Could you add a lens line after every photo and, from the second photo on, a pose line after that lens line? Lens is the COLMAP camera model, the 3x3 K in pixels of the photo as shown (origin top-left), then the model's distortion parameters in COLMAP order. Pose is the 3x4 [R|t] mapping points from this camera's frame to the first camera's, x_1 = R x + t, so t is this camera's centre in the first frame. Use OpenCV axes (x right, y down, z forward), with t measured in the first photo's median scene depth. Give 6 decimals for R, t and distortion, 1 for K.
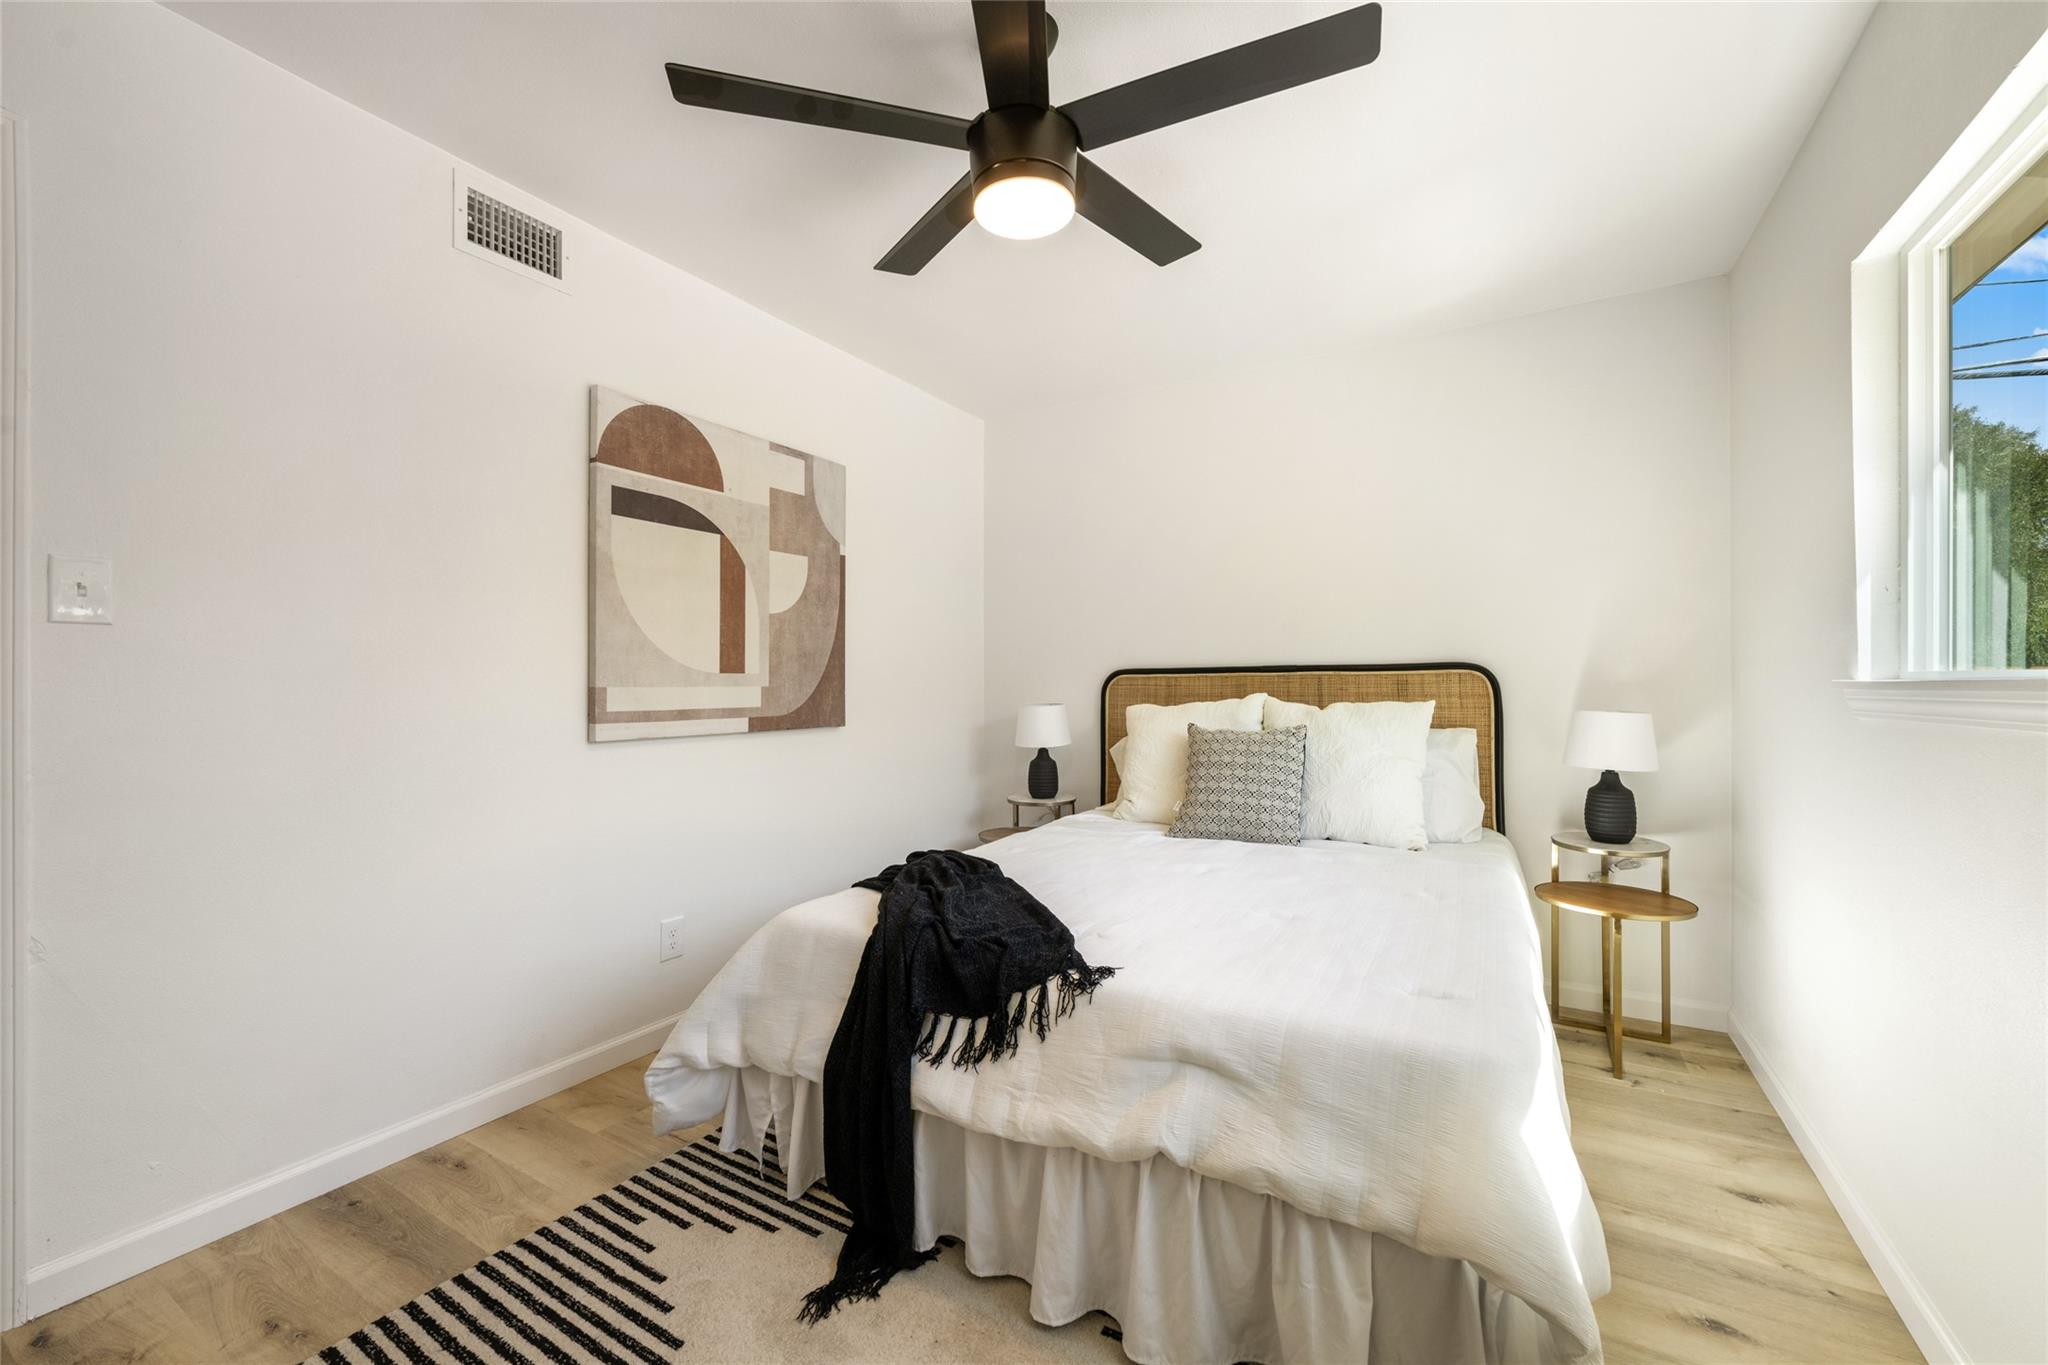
lens RADIAL K [[818.6, 0, 1025.5], [0, 818.6, 676.3], [0, 0, 1]] dist [-0.000734, 0.000051]
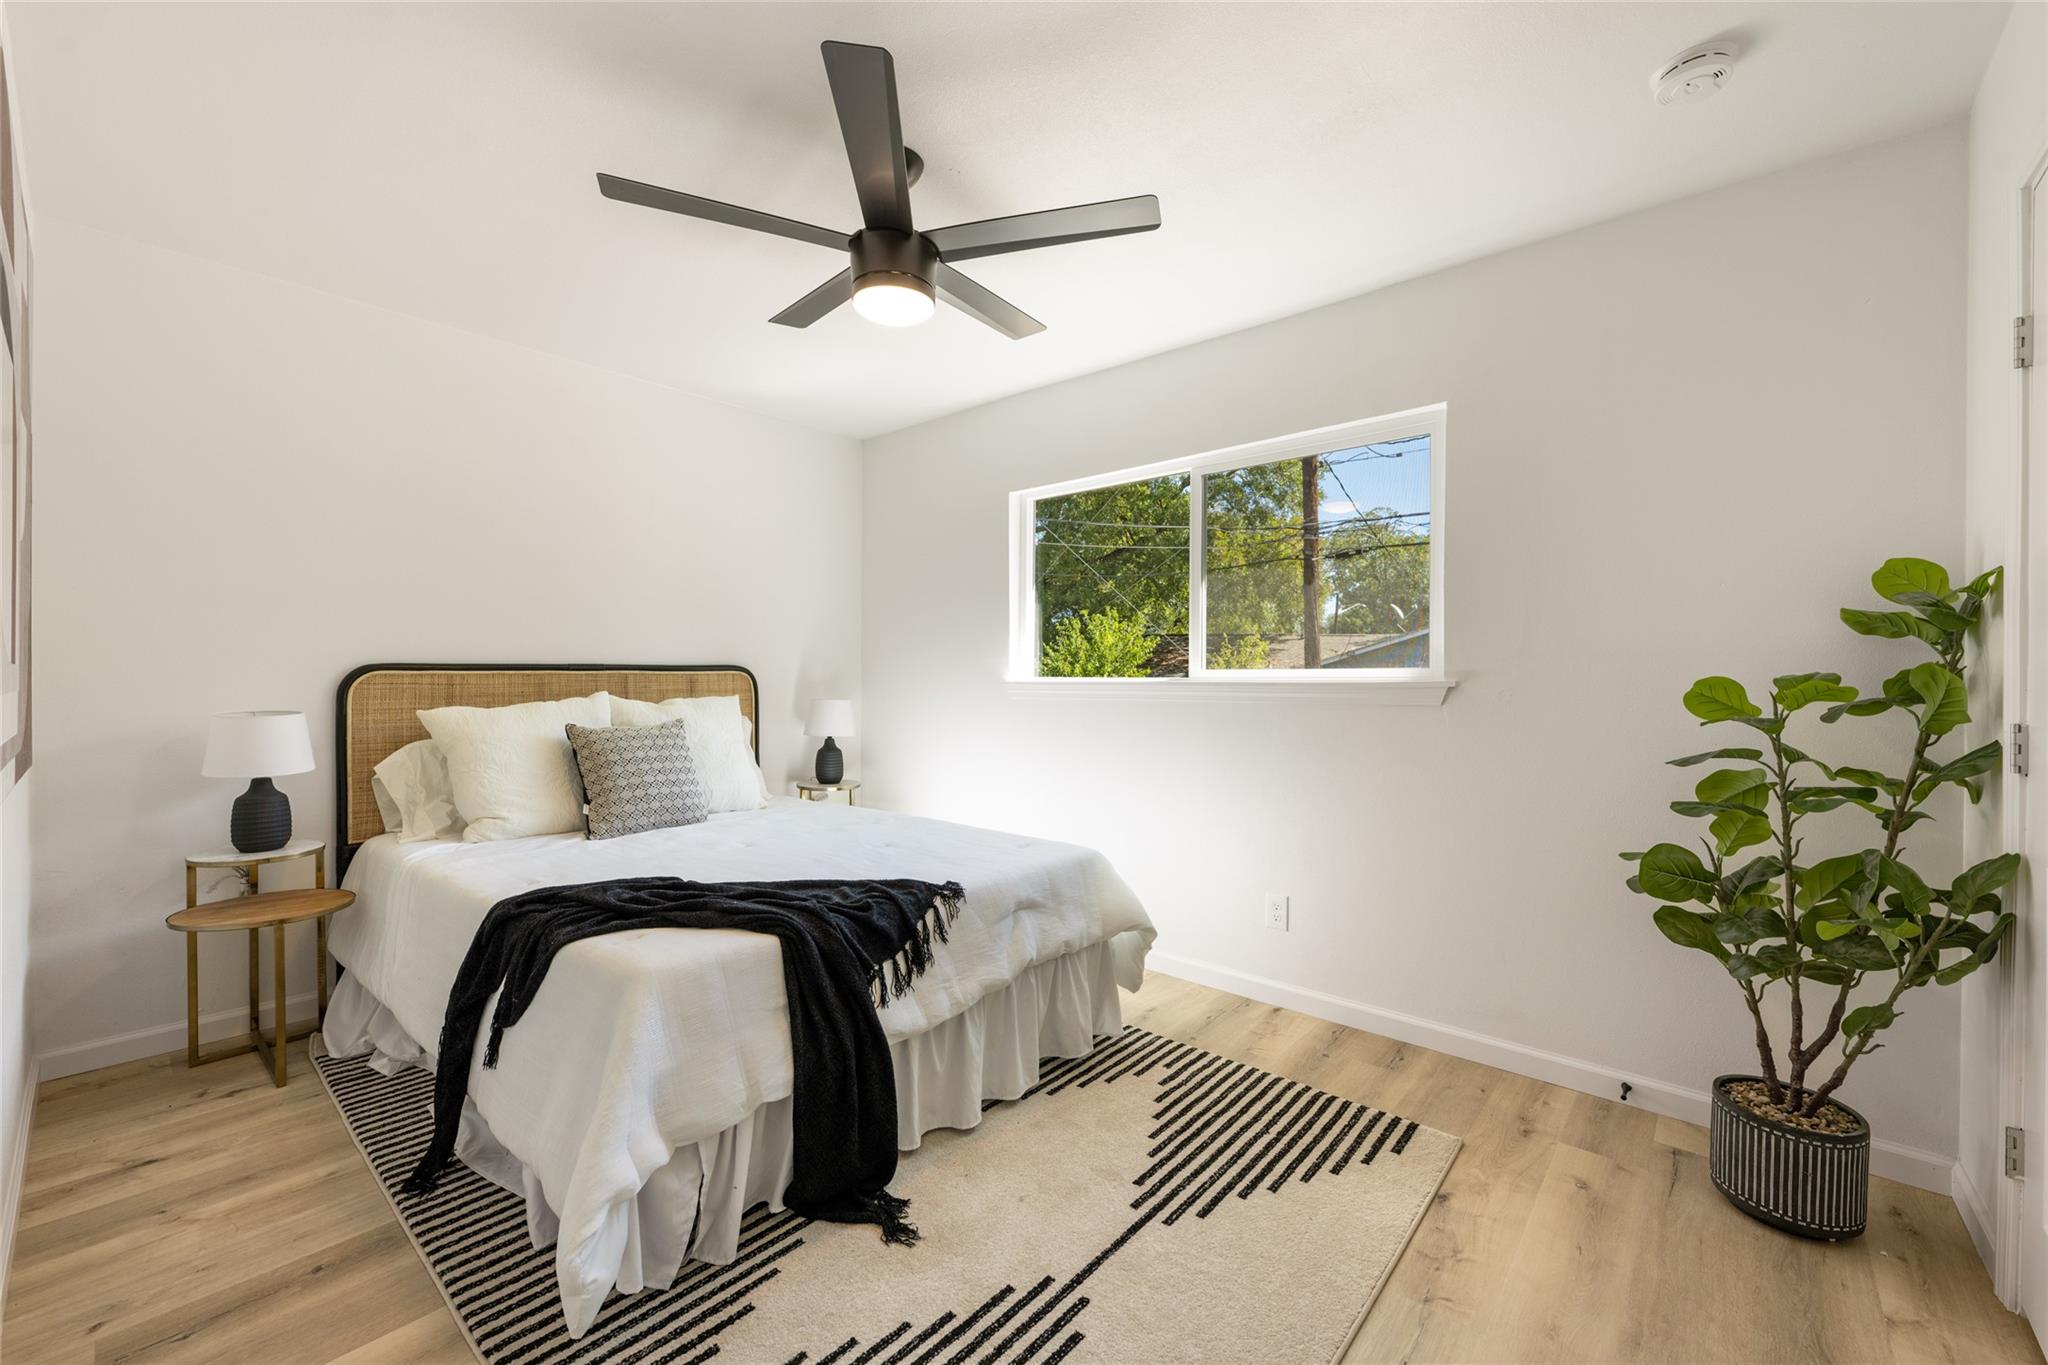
lens RADIAL K [[818.6, 0, 1025.5], [0, 818.6, 676.3], [0, 0, 1]] dist [-0.000734, 0.000051]
pose [[0.181211, 0.005060, 0.983431, -0.726517], [-0.009395, 0.999950, -0.003414, 0.000385], [-0.983399, -0.008620, 0.181249, 0.345278]]
